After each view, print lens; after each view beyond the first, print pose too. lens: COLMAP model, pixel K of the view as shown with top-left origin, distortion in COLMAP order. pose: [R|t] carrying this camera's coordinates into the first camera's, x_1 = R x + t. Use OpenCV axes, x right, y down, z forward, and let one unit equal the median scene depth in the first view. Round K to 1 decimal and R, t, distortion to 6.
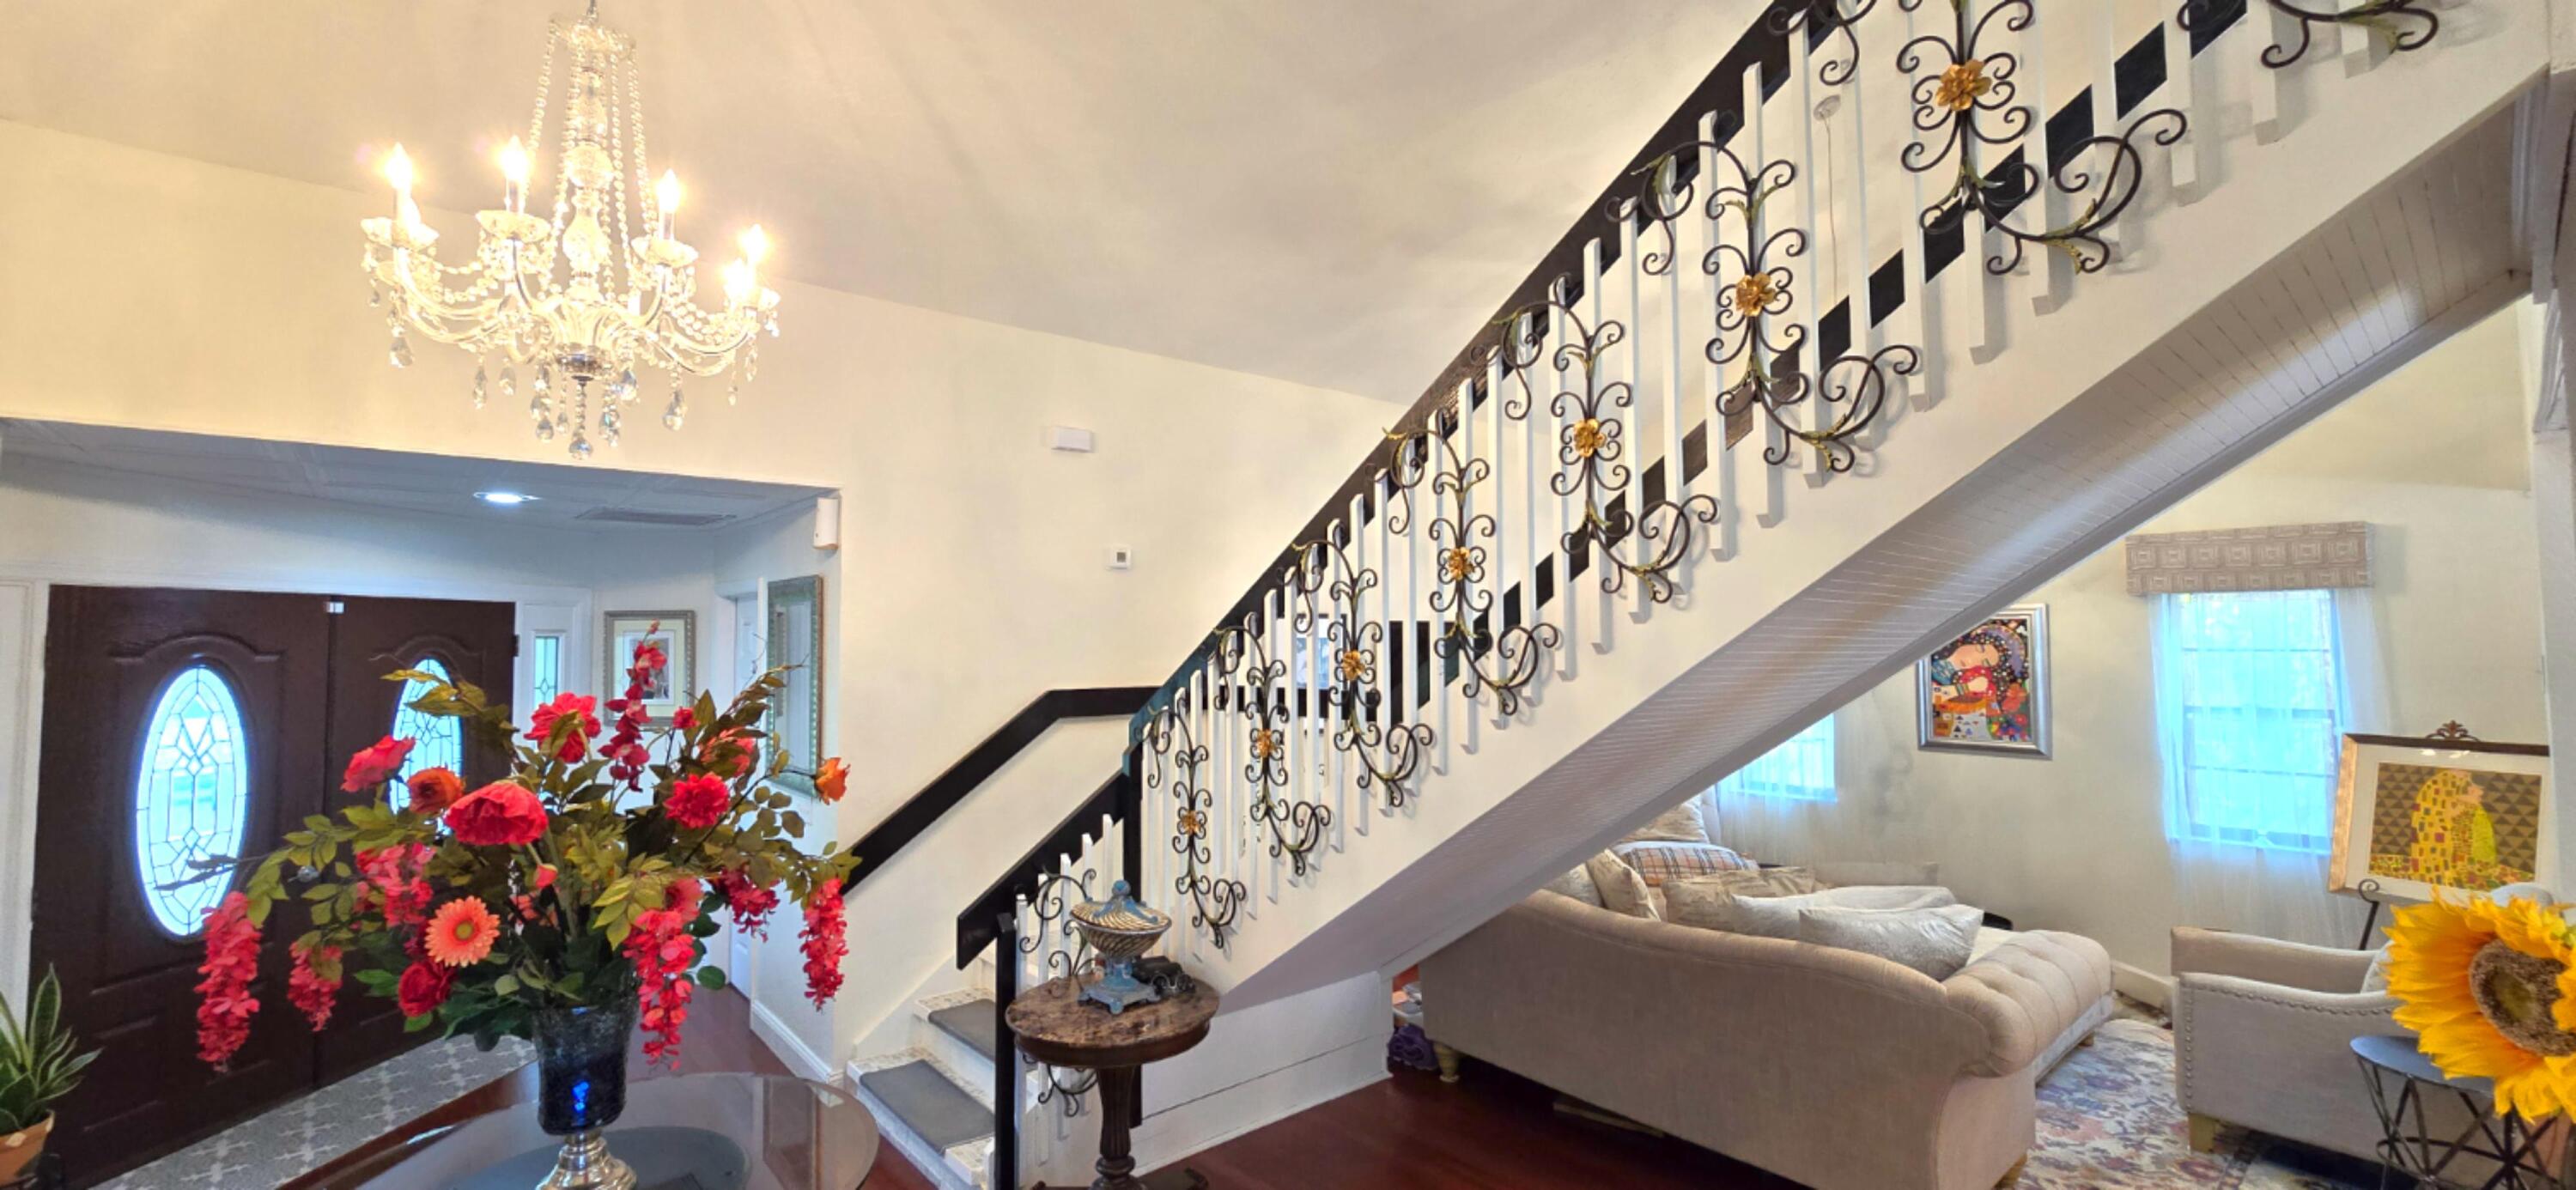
lens RADIAL K [[1055.8, 0, 1288.1], [0, 1055.8, 596.4], [0, 0, 1]] dist [-0.000635, -0.000100]
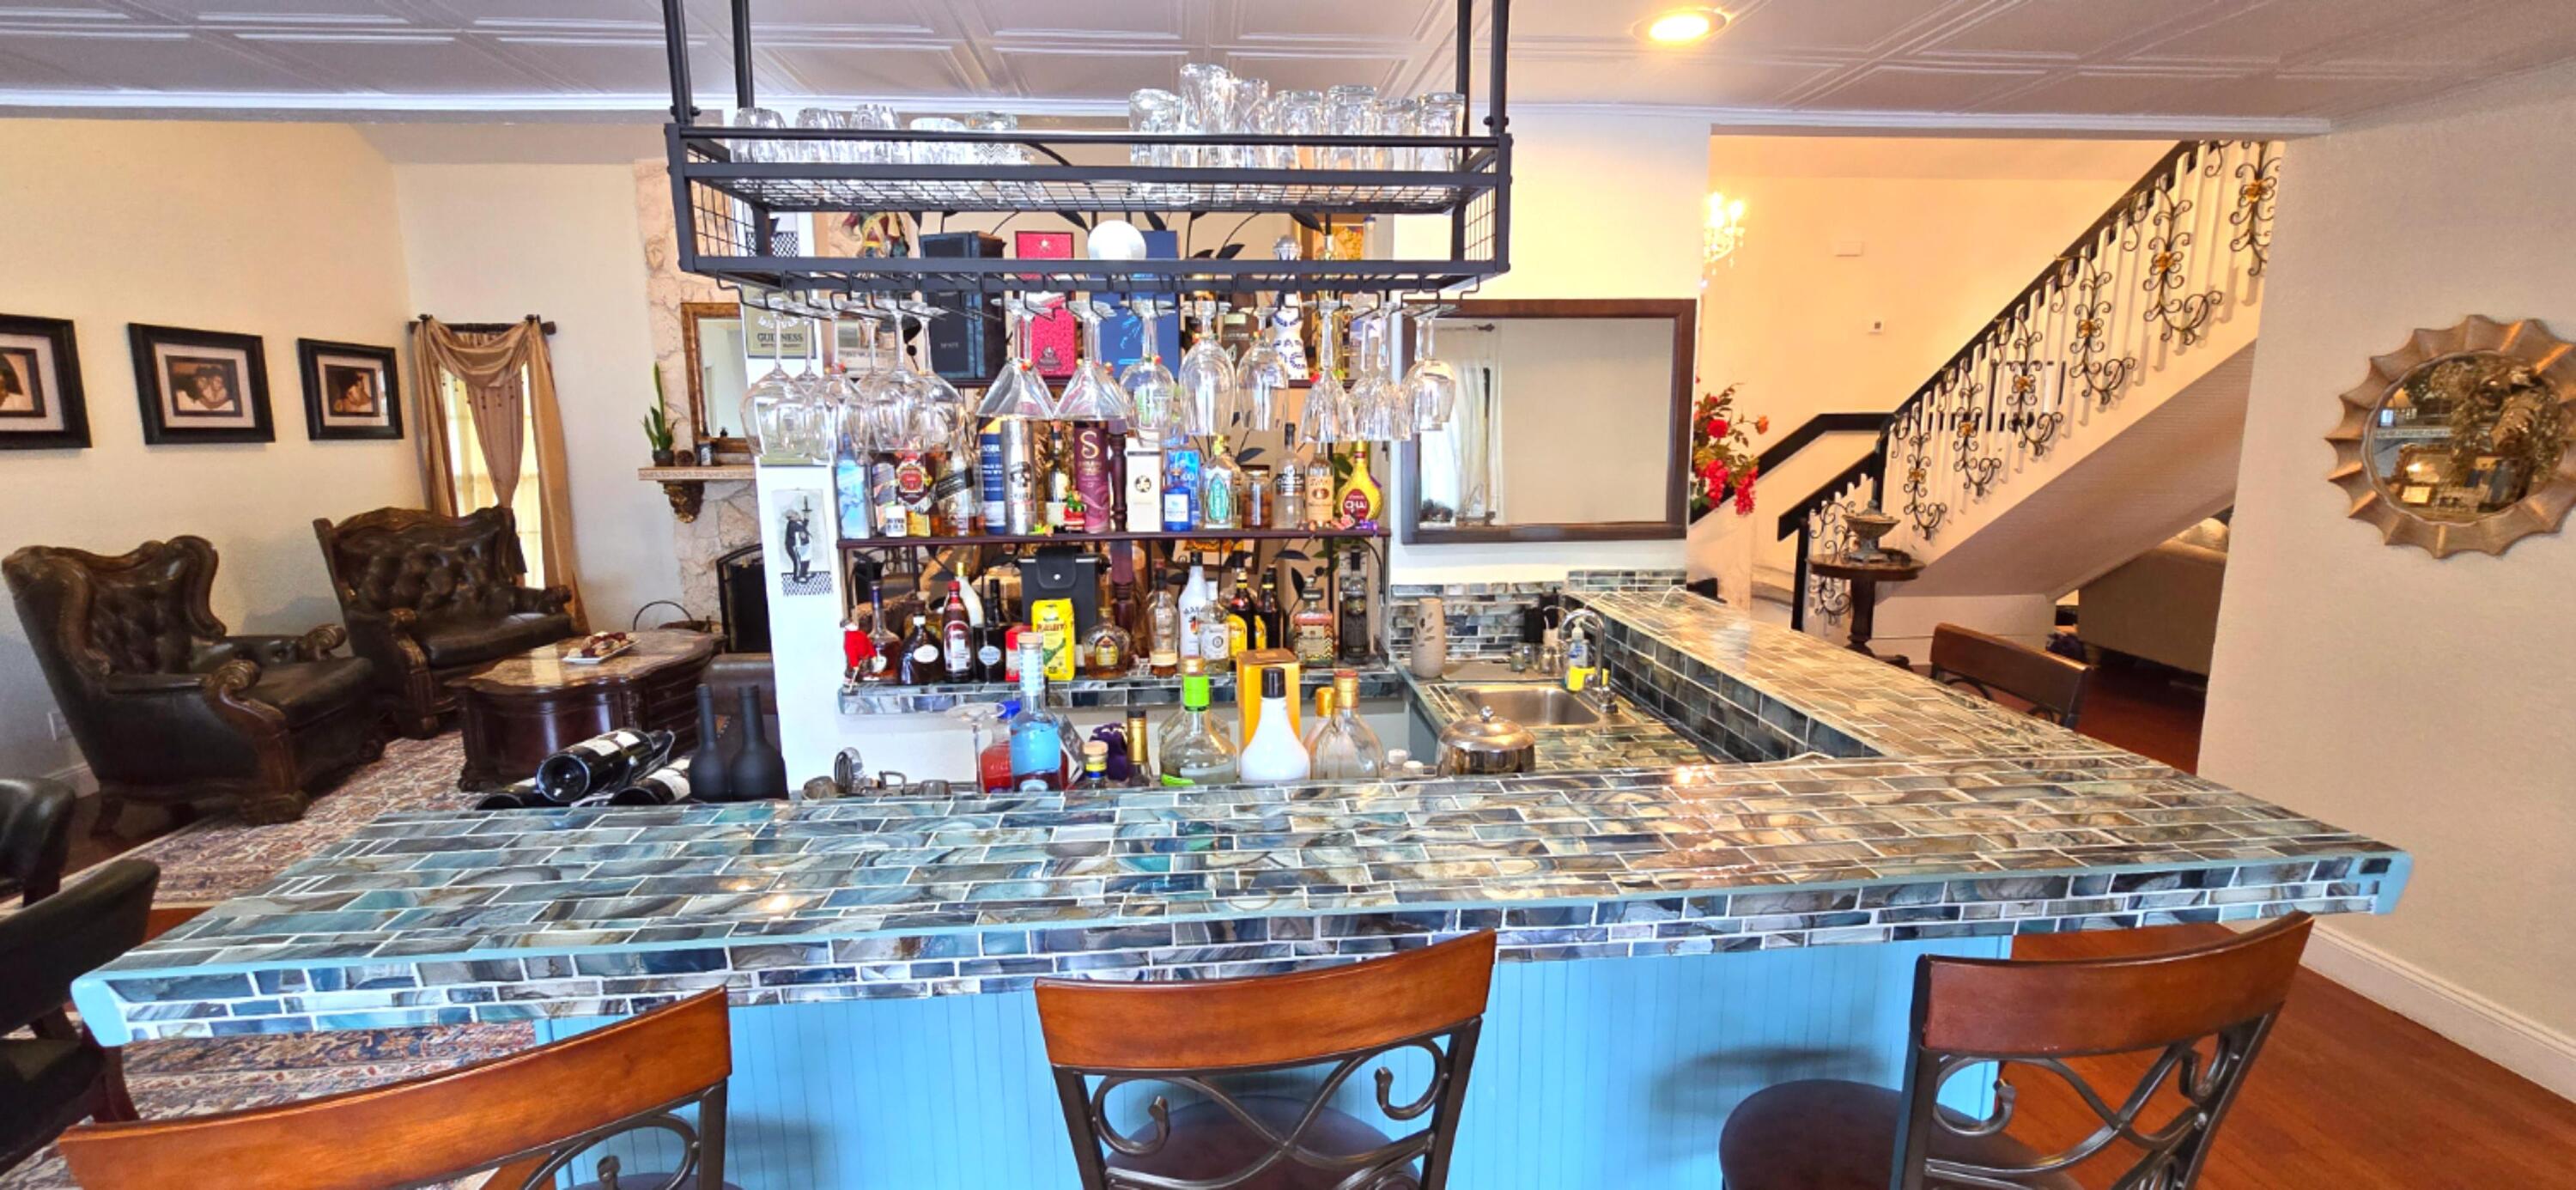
lens RADIAL K [[1055.8, 0, 1284.6], [0, 1055.8, 594.4], [0, 0, 1]] dist [-0.000635, -0.000100]
pose [[0.808181, 0.097562, -0.580796, 0.124927], [0.029883, 0.978120, 0.205886, 0.004697], [0.588175, -0.183749, 0.787583, -1.326399]]
